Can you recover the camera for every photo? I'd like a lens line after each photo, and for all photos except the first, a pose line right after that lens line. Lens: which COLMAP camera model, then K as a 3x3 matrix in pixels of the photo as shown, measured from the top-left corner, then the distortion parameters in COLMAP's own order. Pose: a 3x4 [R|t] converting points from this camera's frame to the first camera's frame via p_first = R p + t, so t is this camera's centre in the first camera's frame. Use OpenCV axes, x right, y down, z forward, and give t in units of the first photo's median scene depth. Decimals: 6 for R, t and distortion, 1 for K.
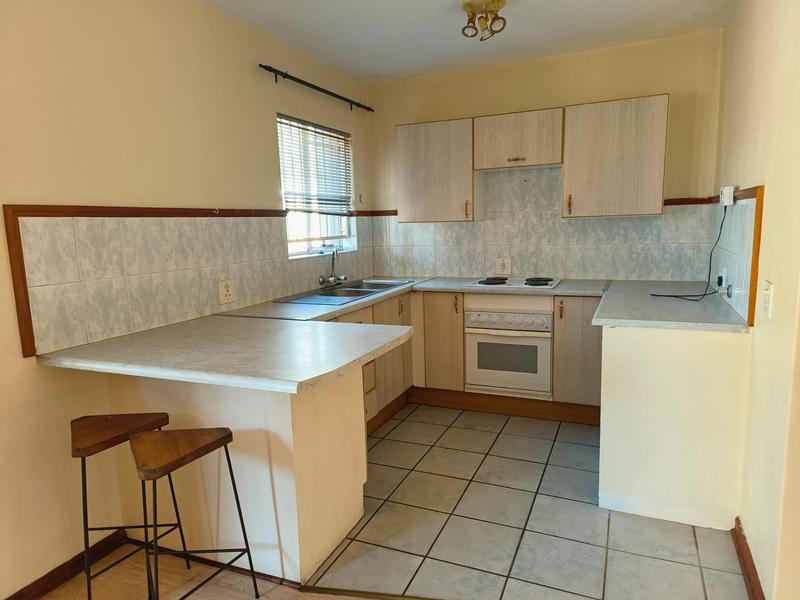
lens RADIAL K [[531.6, 0, 395.1], [0, 531.6, 301.7], [0, 0, 1]] dist [0.089817, -0.073276]
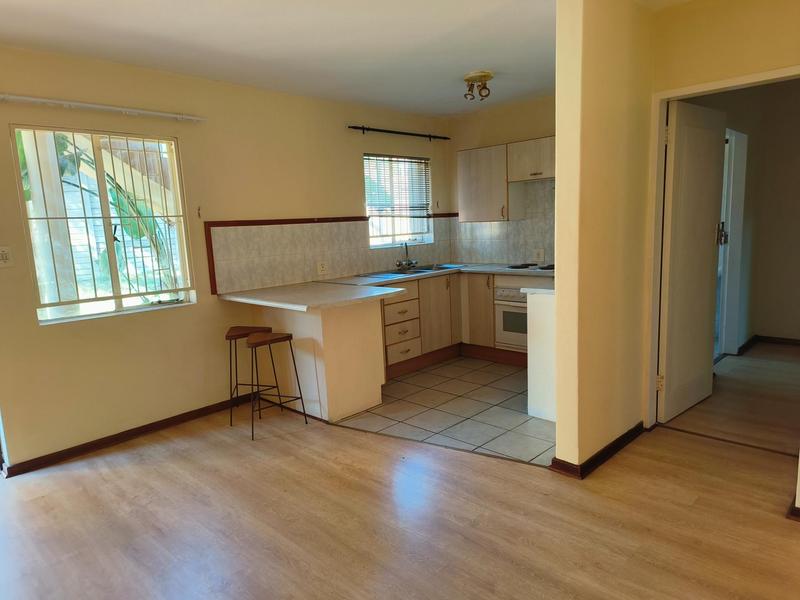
lens RADIAL K [[531.6, 0, 395.1], [0, 531.6, 301.7], [0, 0, 1]] dist [0.089817, -0.073276]
pose [[0.932079, 0.041353, -0.359888, 0.394462], [-0.035865, 0.999116, 0.021916, 0.033017], [0.360476, -0.007520, 0.932738, -0.364466]]
